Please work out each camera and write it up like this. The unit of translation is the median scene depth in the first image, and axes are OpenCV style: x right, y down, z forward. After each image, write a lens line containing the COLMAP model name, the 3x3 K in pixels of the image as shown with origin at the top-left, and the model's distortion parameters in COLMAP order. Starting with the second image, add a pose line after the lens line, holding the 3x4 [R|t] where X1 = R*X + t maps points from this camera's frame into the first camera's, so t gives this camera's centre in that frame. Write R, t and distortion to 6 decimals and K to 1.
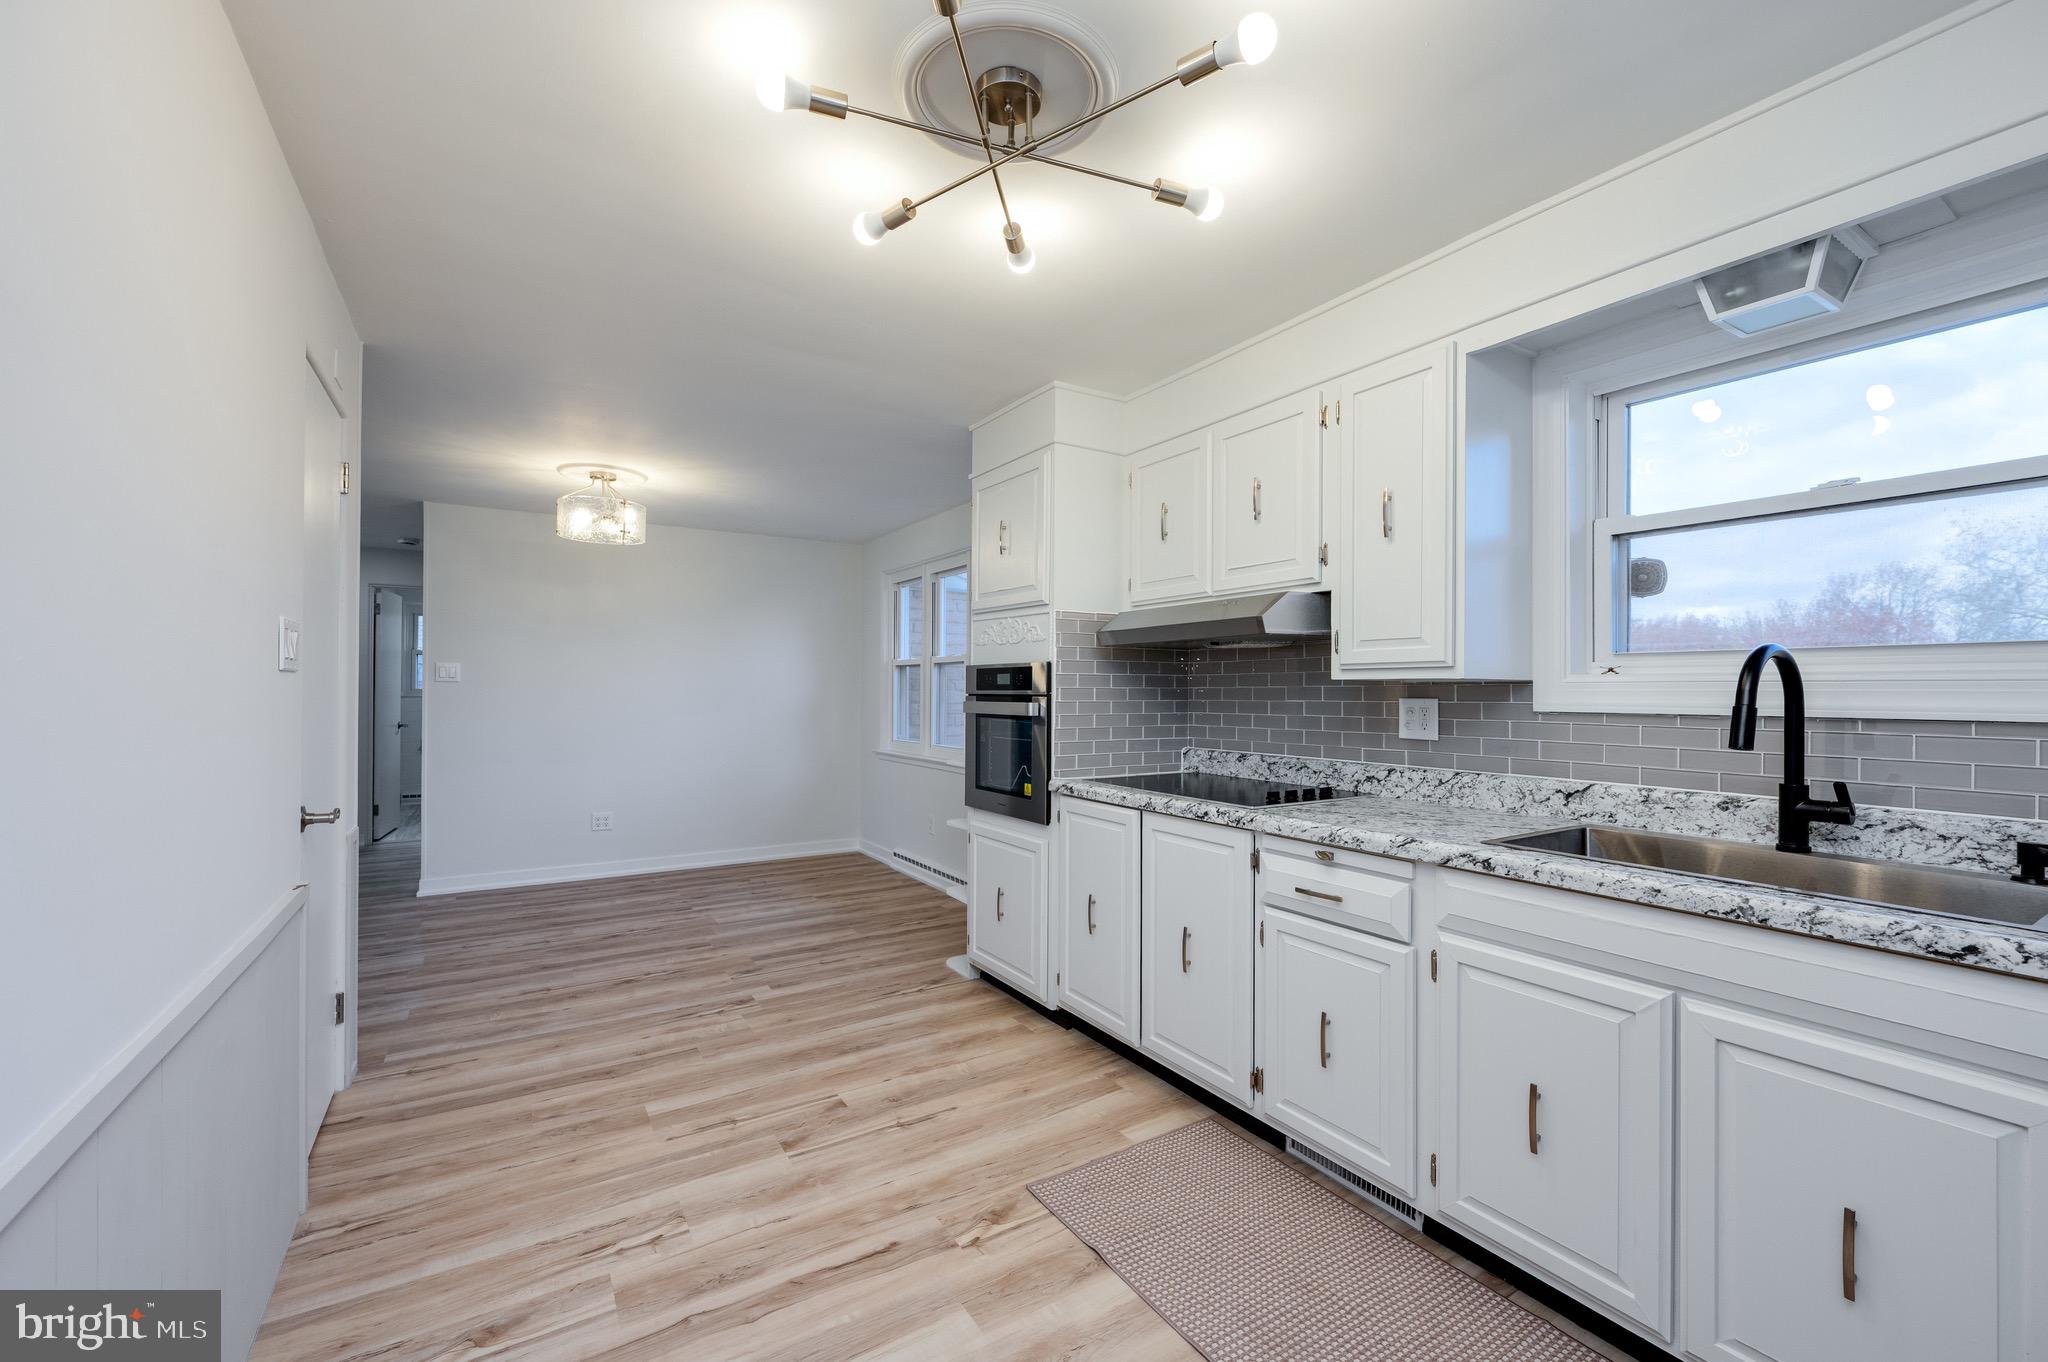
lens RADIAL K [[875.5, 0, 1113.6], [0, 875.5, 683.7], [0, 0, 1]] dist [-0.002580, -0.000517]
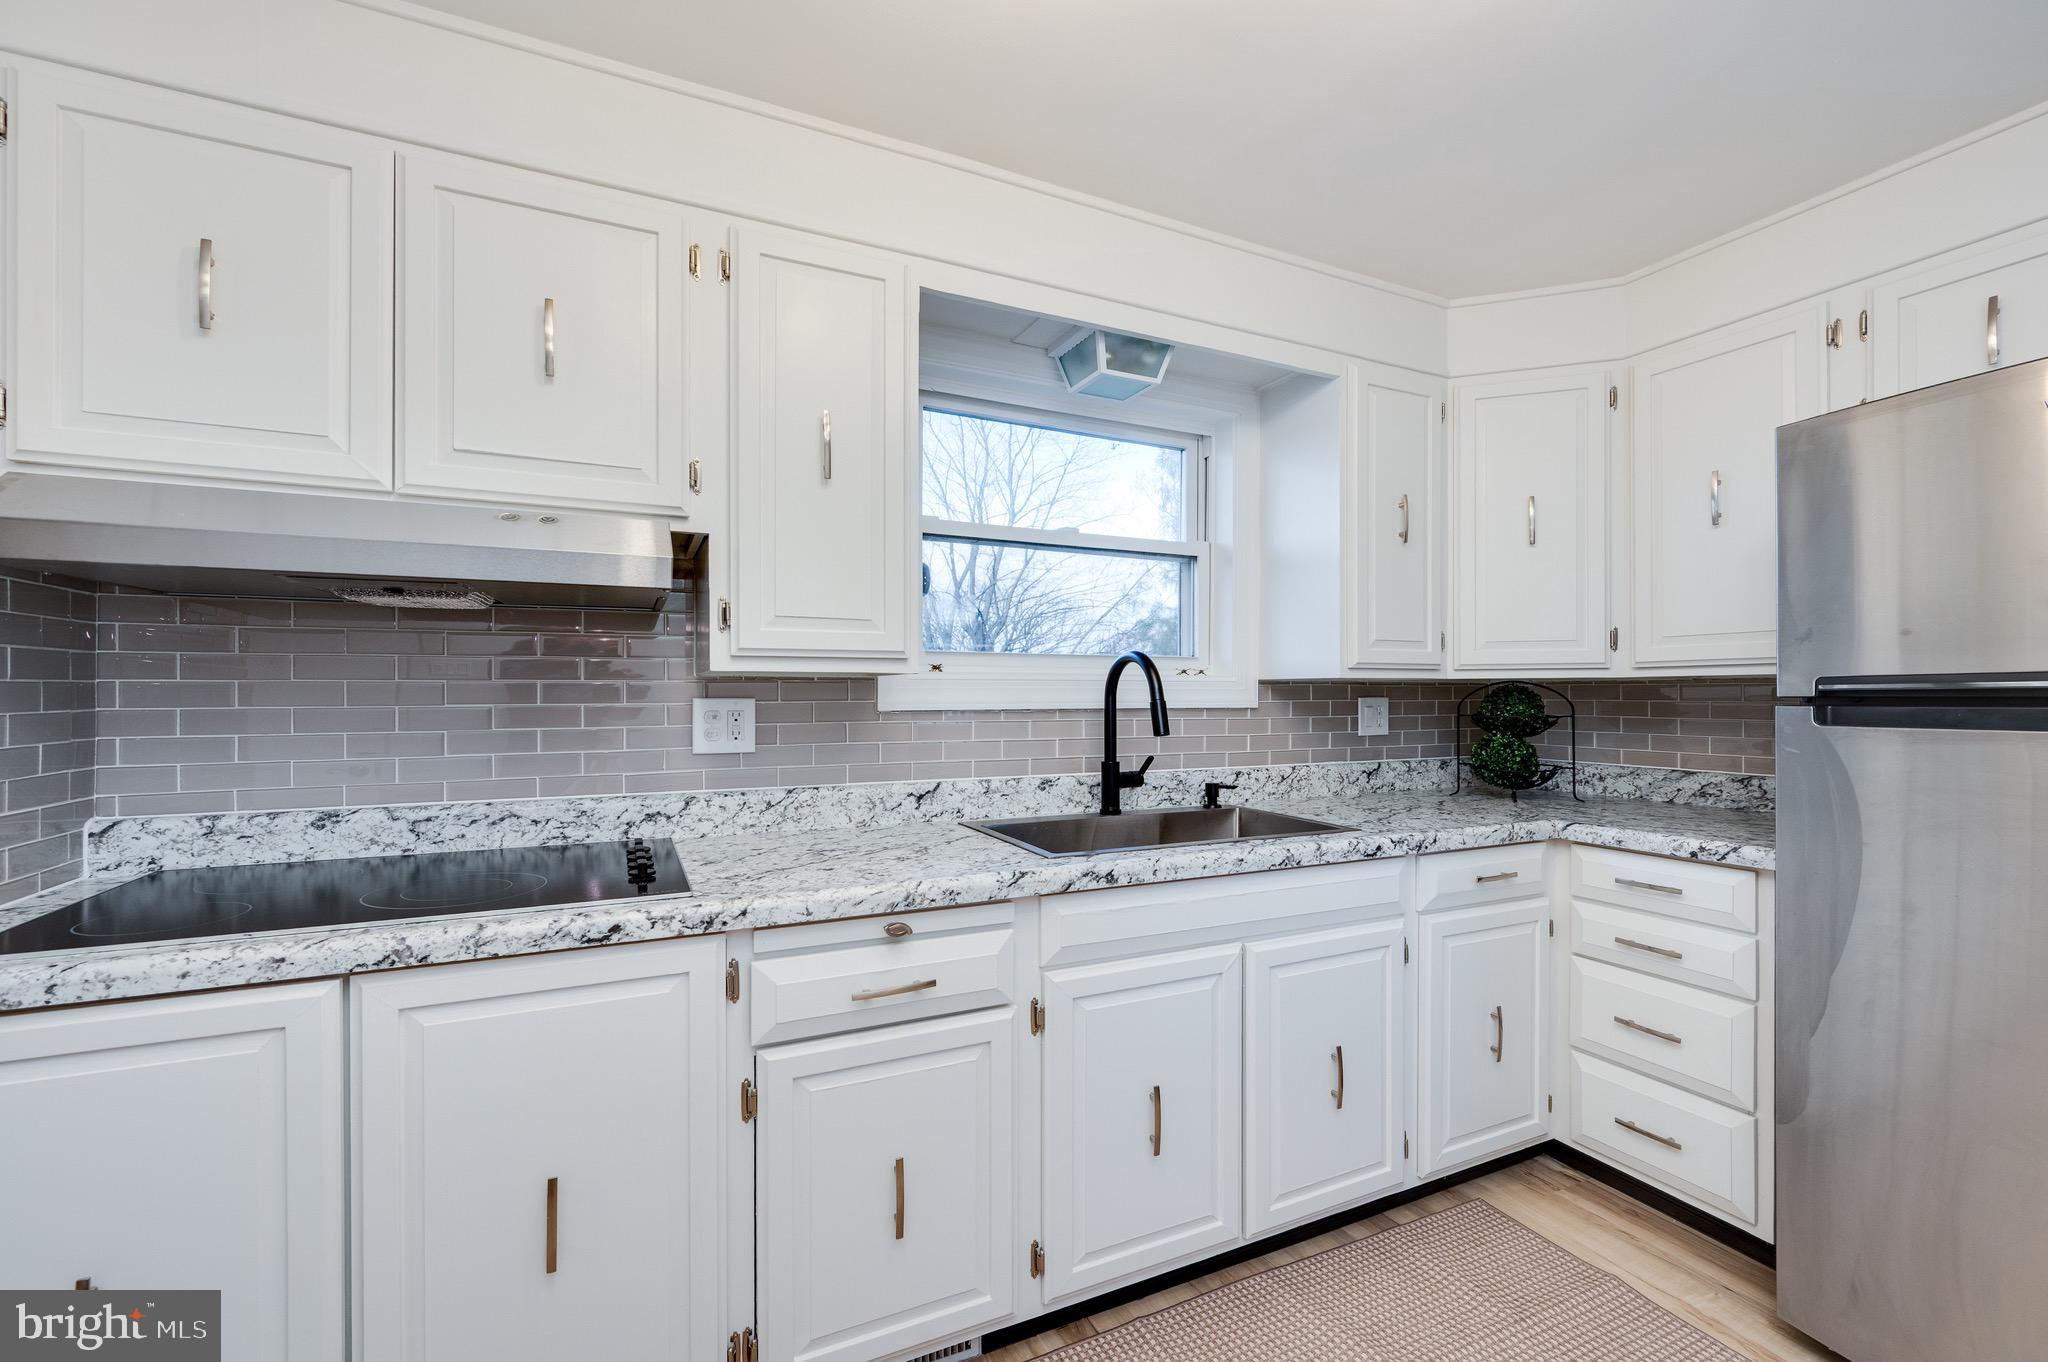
lens RADIAL K [[826.5, 0, 988.7], [0, 826.5, 688.9], [0, 0, 1]] dist [-0.001876, -0.000239]
pose [[0.190838, -0.000443, 0.981621, -0.318514], [-0.008514, 0.999962, 0.002107, 0.005720], [-0.981585, -0.008760, 0.190827, 0.681835]]
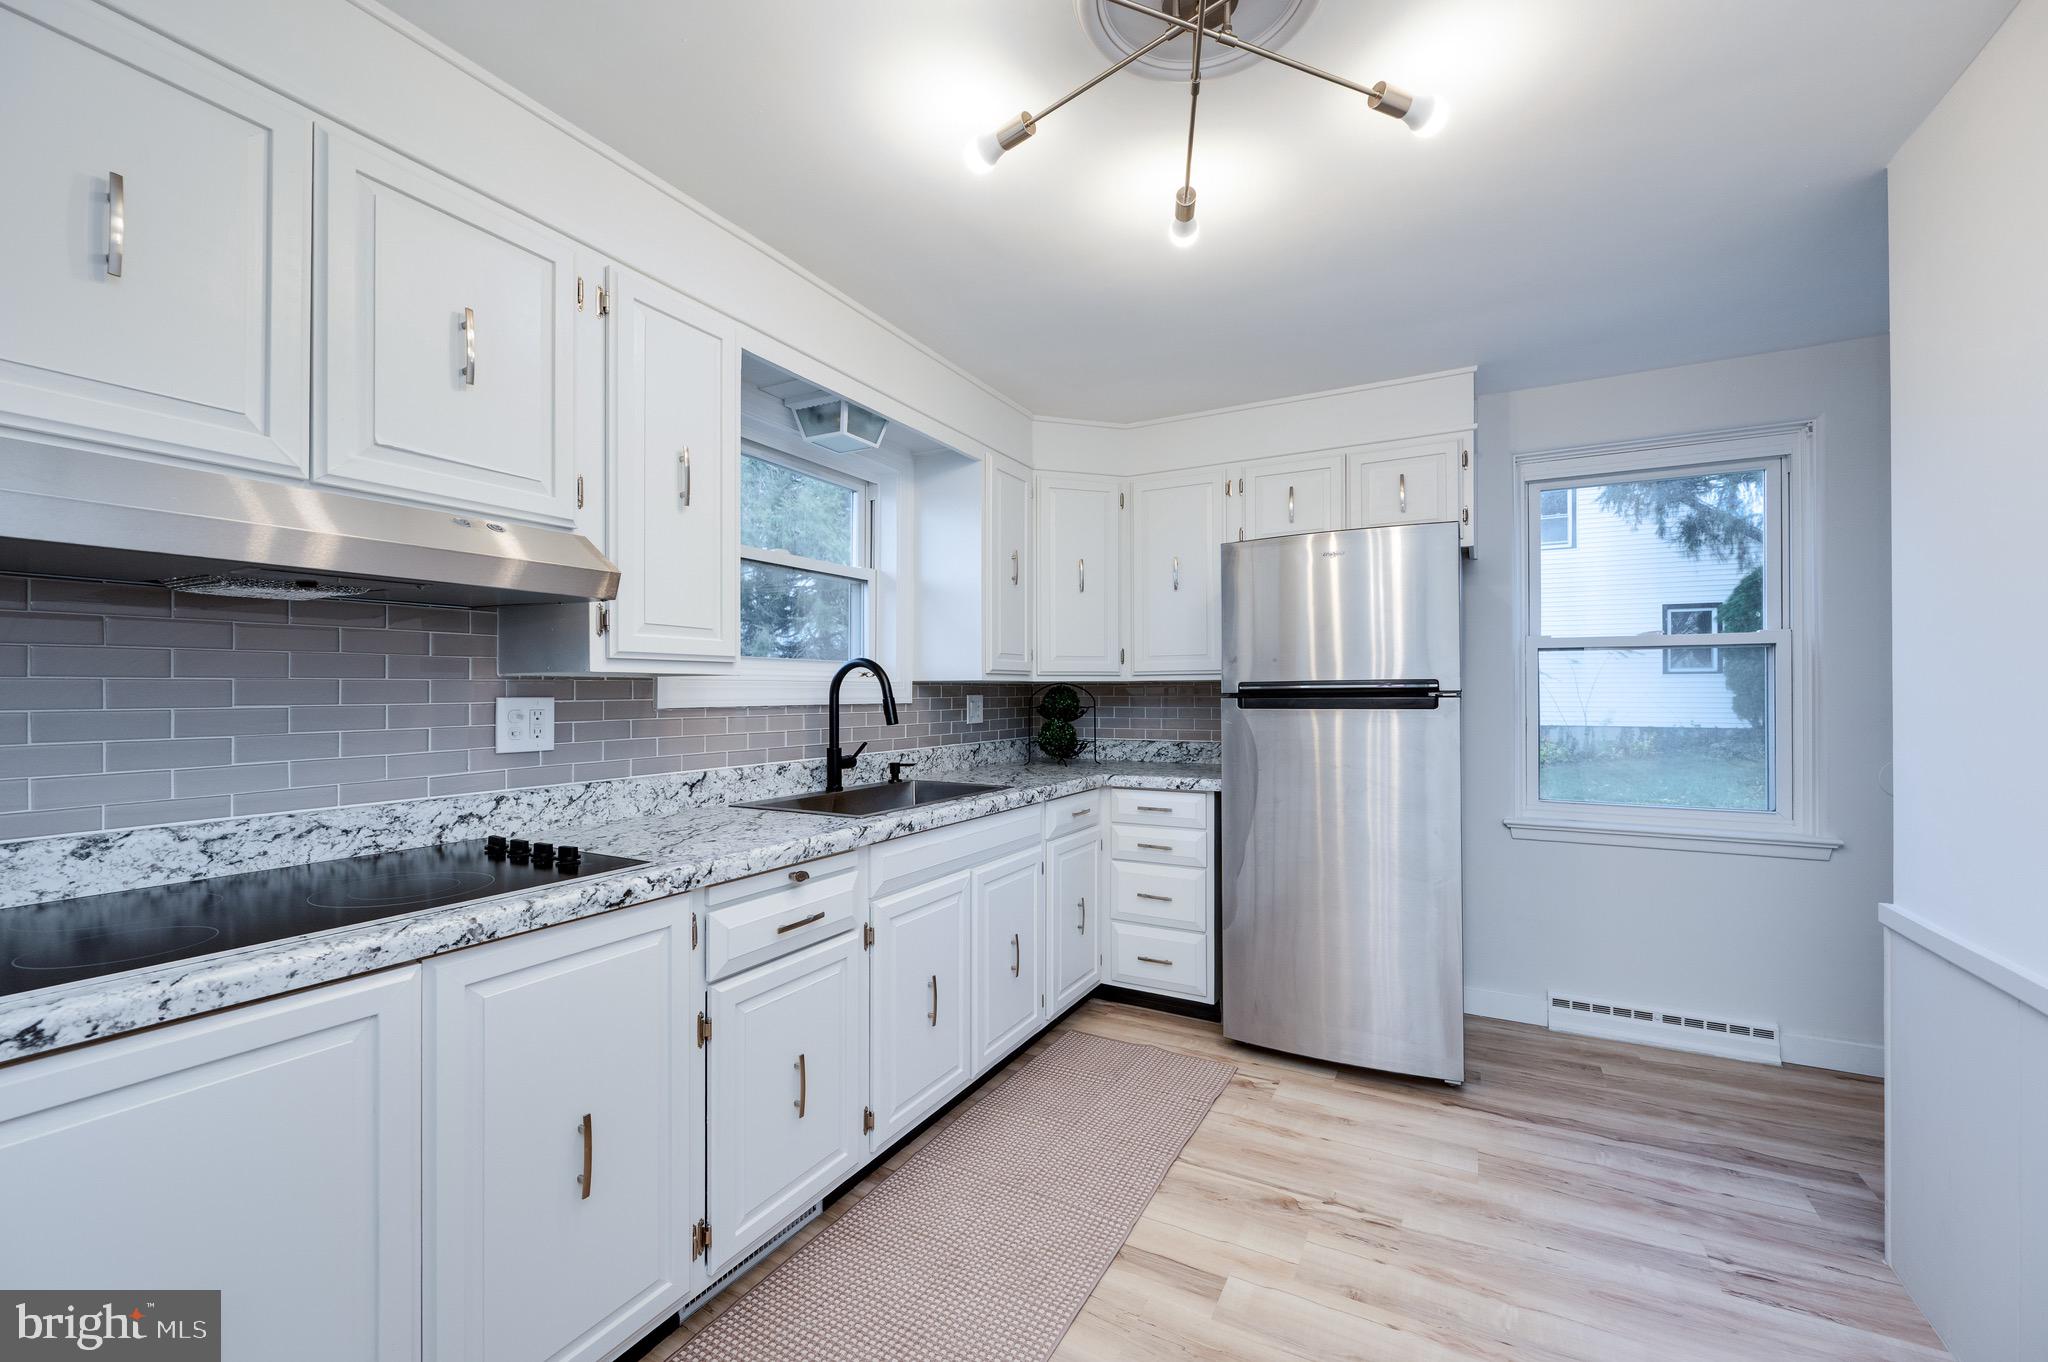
lens RADIAL K [[848.0, 0, 993.9], [0, 848.0, 681.0], [0, 0, 1]] dist [-0.003554, -0.000176]
pose [[-0.425742, 0.006783, 0.904819, -0.514317], [-0.009158, 0.999888, -0.011805, 0.007926], [-0.904798, -0.013312, -0.425632, 1.001363]]
